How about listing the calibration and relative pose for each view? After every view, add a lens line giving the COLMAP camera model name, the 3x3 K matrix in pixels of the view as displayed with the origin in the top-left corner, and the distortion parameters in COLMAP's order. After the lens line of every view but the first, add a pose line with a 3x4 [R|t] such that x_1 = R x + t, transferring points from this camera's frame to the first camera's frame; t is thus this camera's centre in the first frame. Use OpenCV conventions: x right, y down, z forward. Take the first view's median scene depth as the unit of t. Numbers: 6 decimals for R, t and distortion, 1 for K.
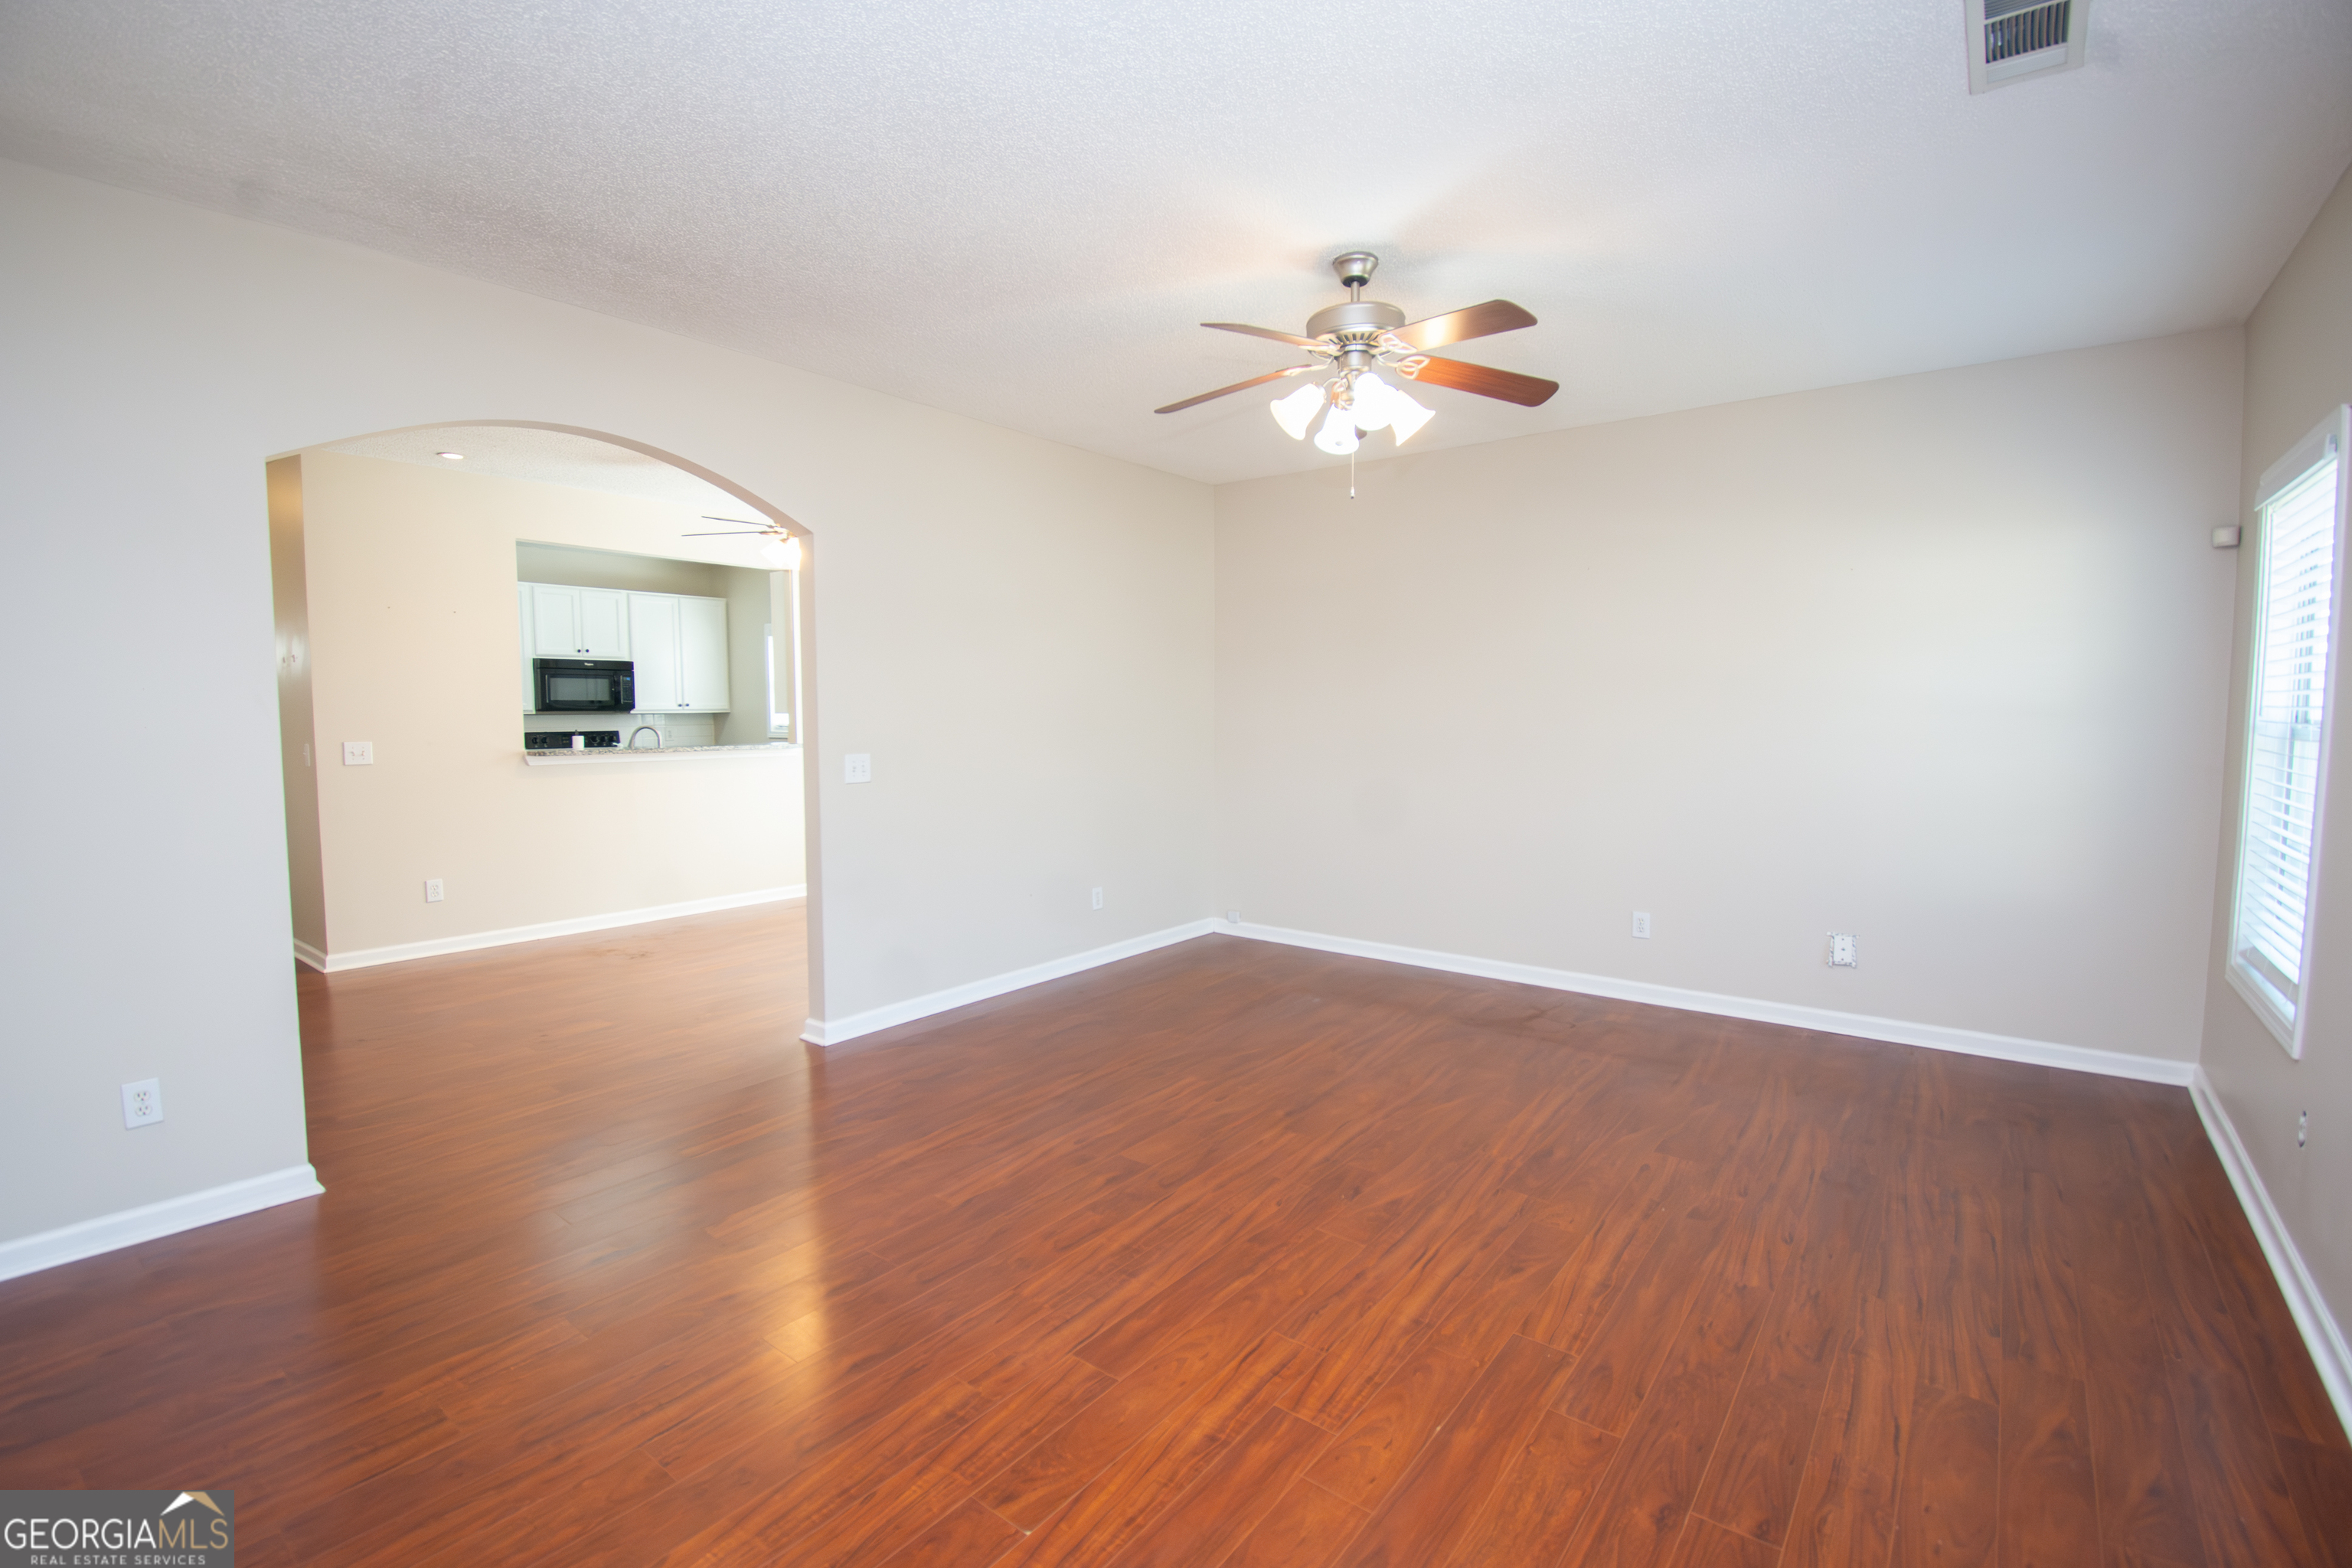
lens RADIAL K [[1079.7, 0, 1180.7], [0, 1079.7, 777.6], [0, 0, 1]] dist [0.018201, -0.022789]
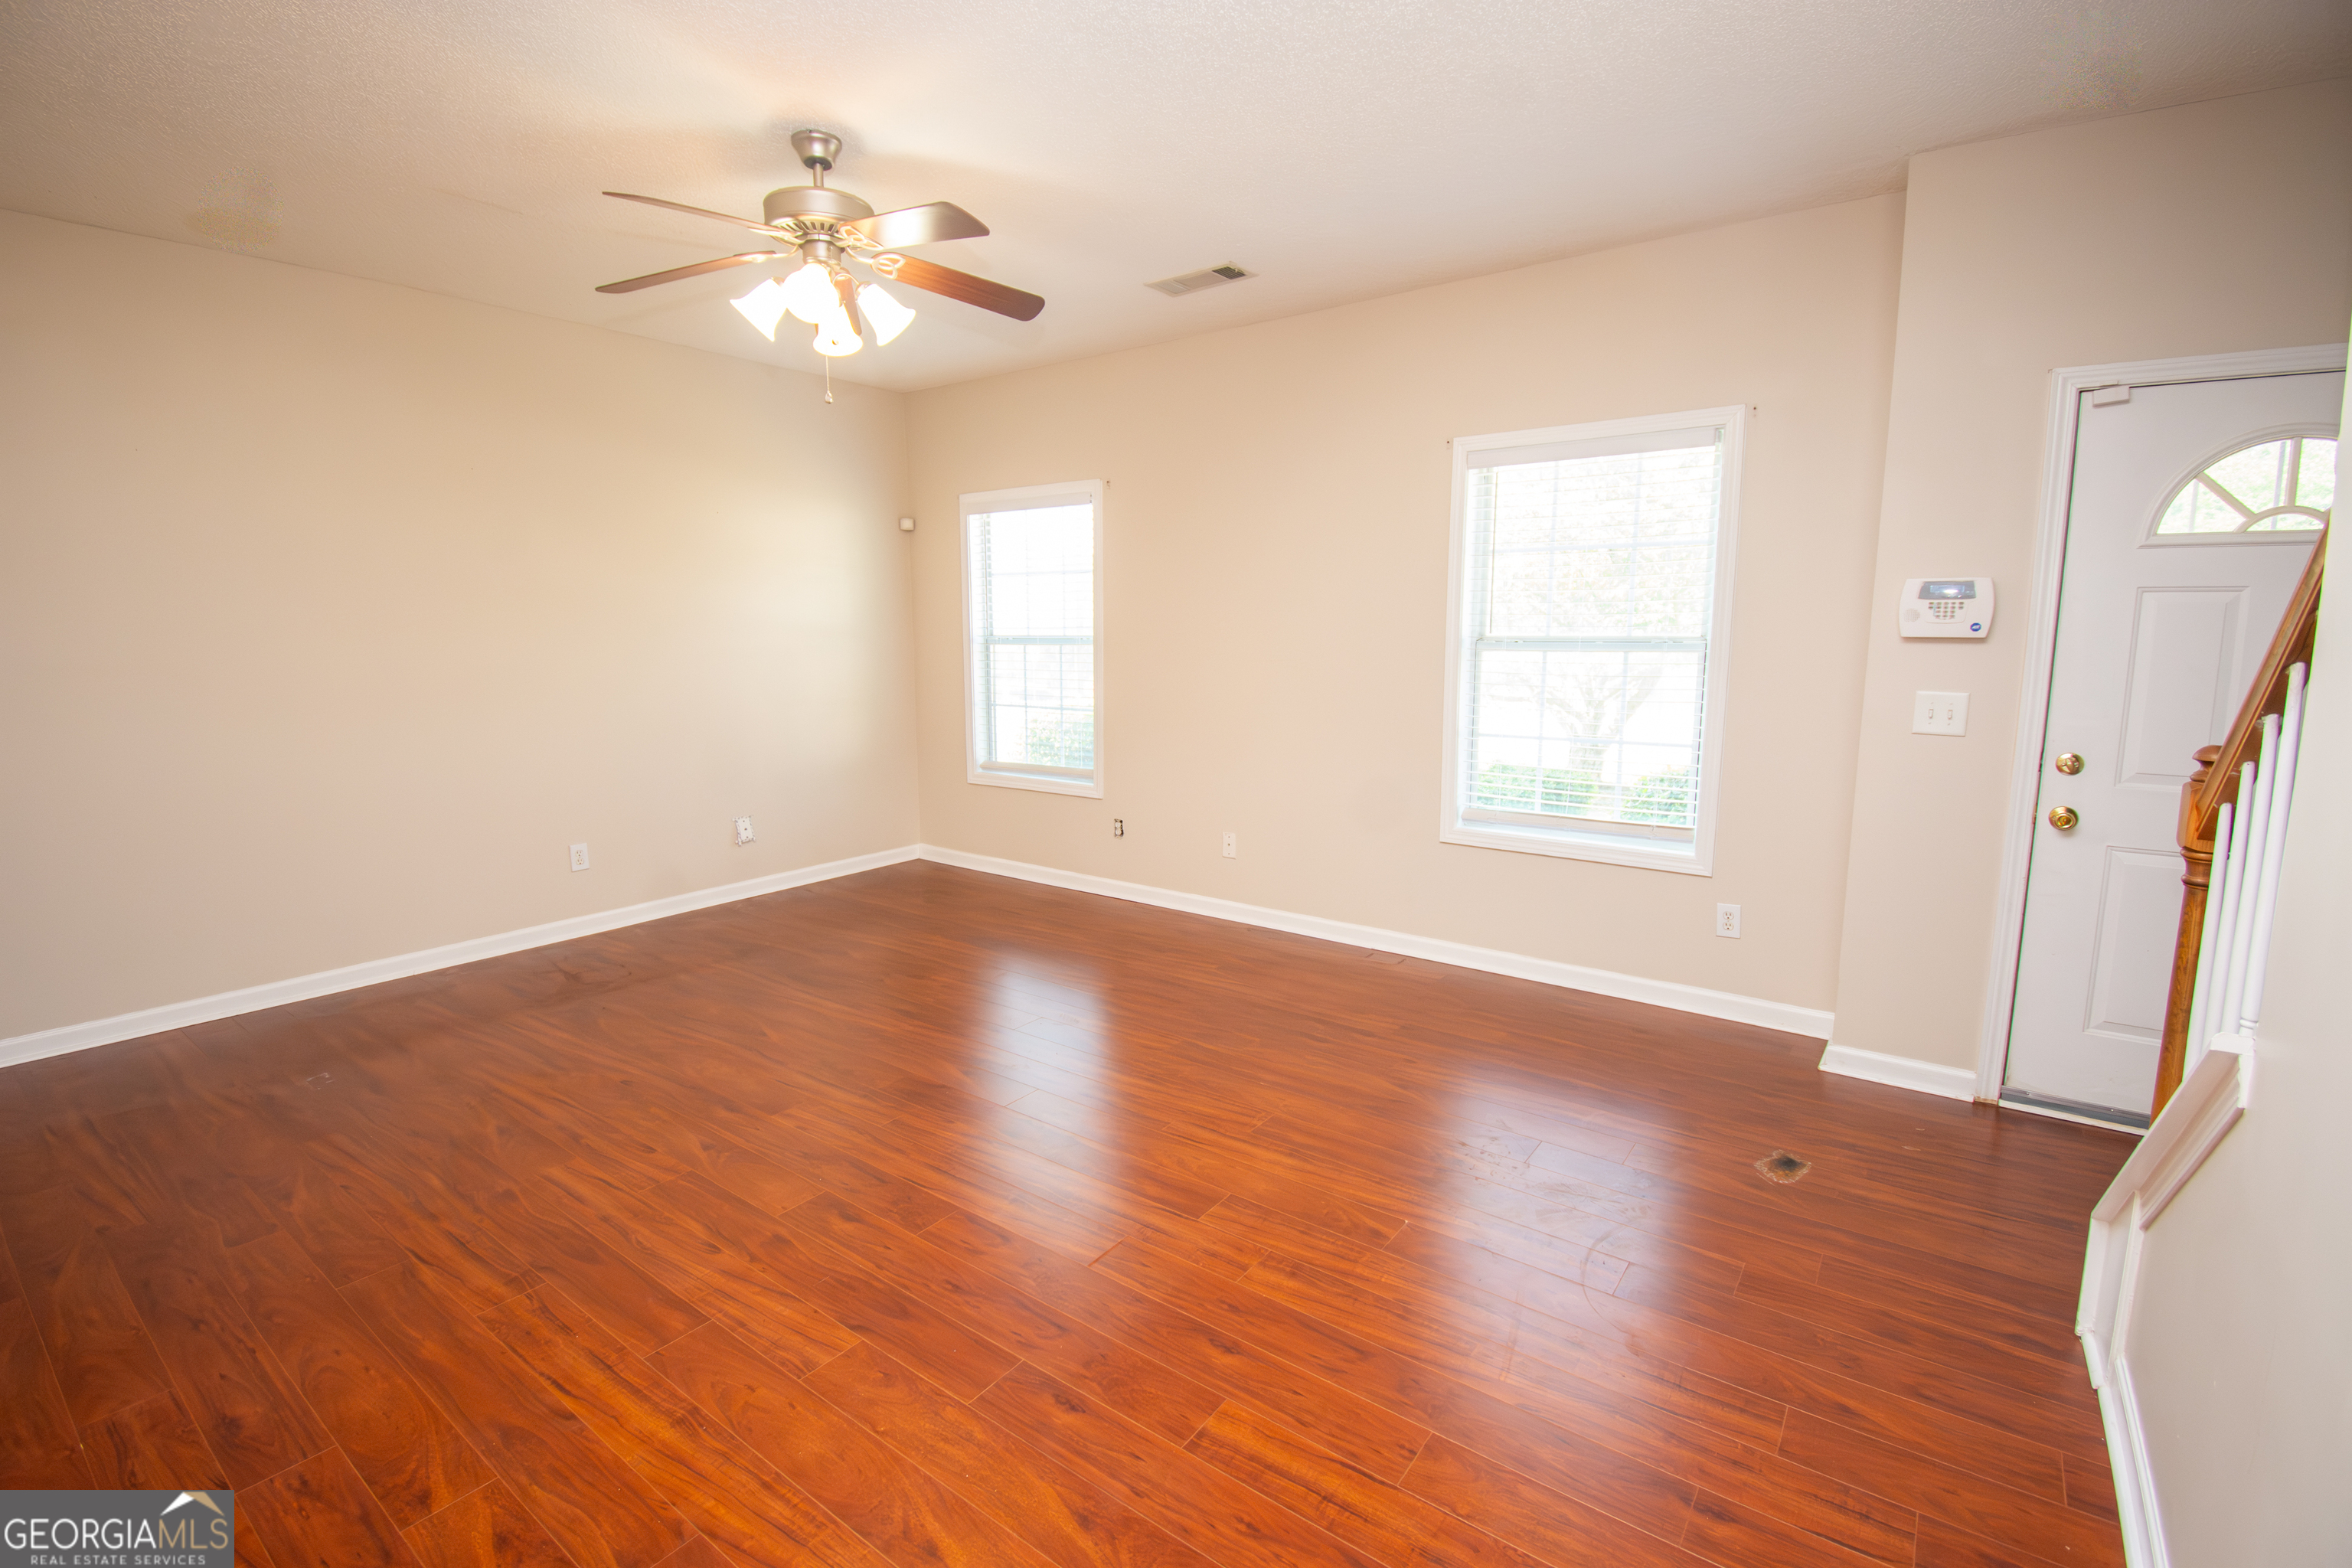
lens RADIAL K [[1079.7, 0, 1180.7], [0, 1079.7, 777.6], [0, 0, 1]] dist [0.018201, -0.022789]
pose [[-0.063550, -0.134552, 0.988867, -0.839550], [0.069008, 0.987905, 0.138856, -0.047102], [-0.995590, 0.077064, -0.053497, 0.777987]]
